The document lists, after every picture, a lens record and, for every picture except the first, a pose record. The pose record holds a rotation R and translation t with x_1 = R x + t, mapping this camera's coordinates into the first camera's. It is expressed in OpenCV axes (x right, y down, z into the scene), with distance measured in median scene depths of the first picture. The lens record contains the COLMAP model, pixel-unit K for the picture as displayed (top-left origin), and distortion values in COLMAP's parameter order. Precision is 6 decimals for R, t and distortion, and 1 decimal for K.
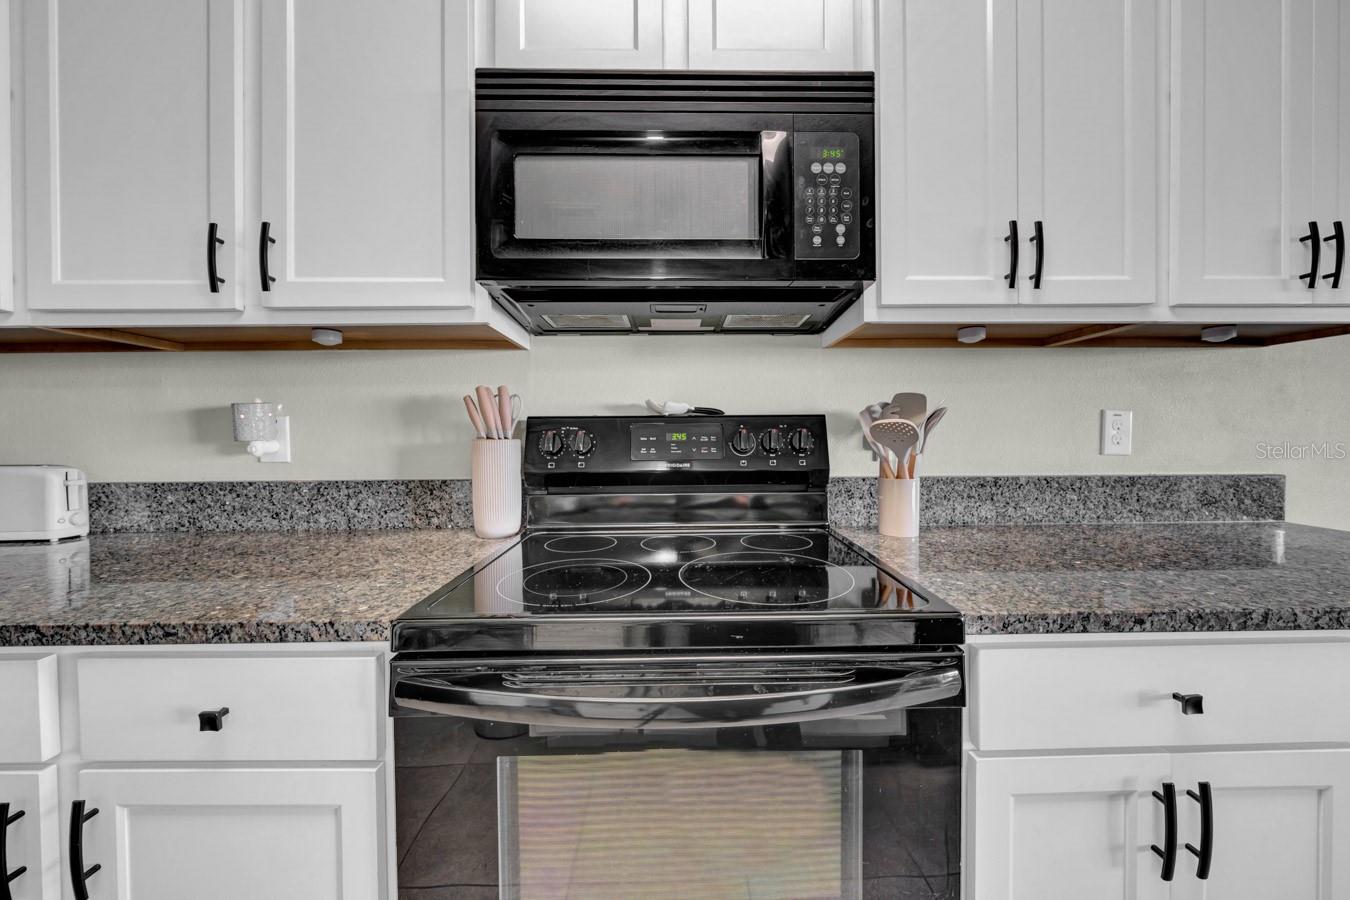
lens RADIAL K [[478.6, 0, 677.3], [0, 478.6, 446.4], [0, 0, 1]] dist [-0.002334, -0.000199]
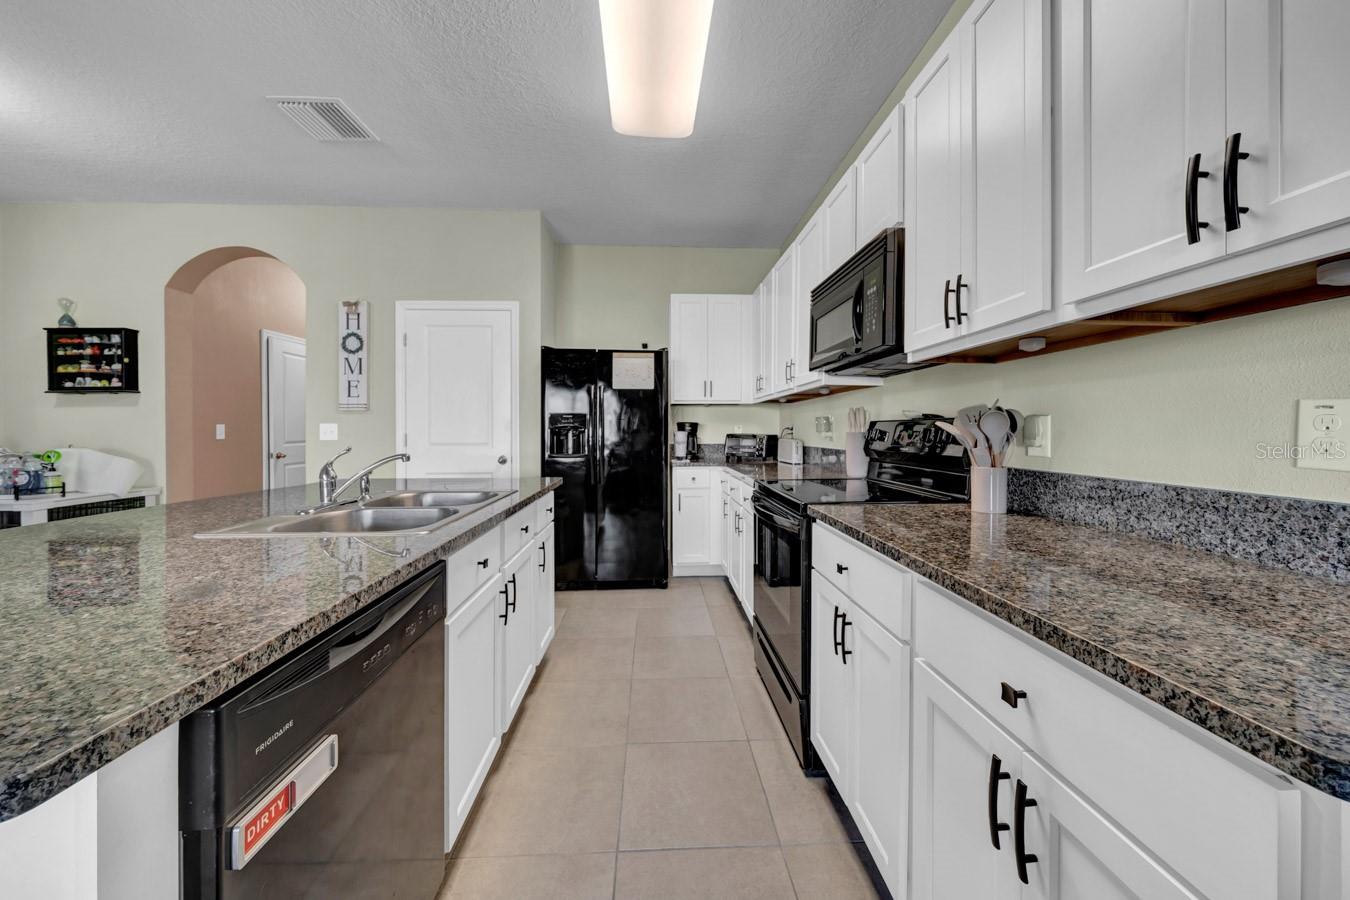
lens RADIAL K [[478.6, 0, 677.3], [0, 478.6, 446.4], [0, 0, 1]] dist [-0.002334, -0.000199]
pose [[0.034903, 0.042031, -0.998506, 1.543569], [-0.007253, 0.999100, 0.041802, -0.032340], [0.999364, 0.005784, 0.035176, 0.127503]]
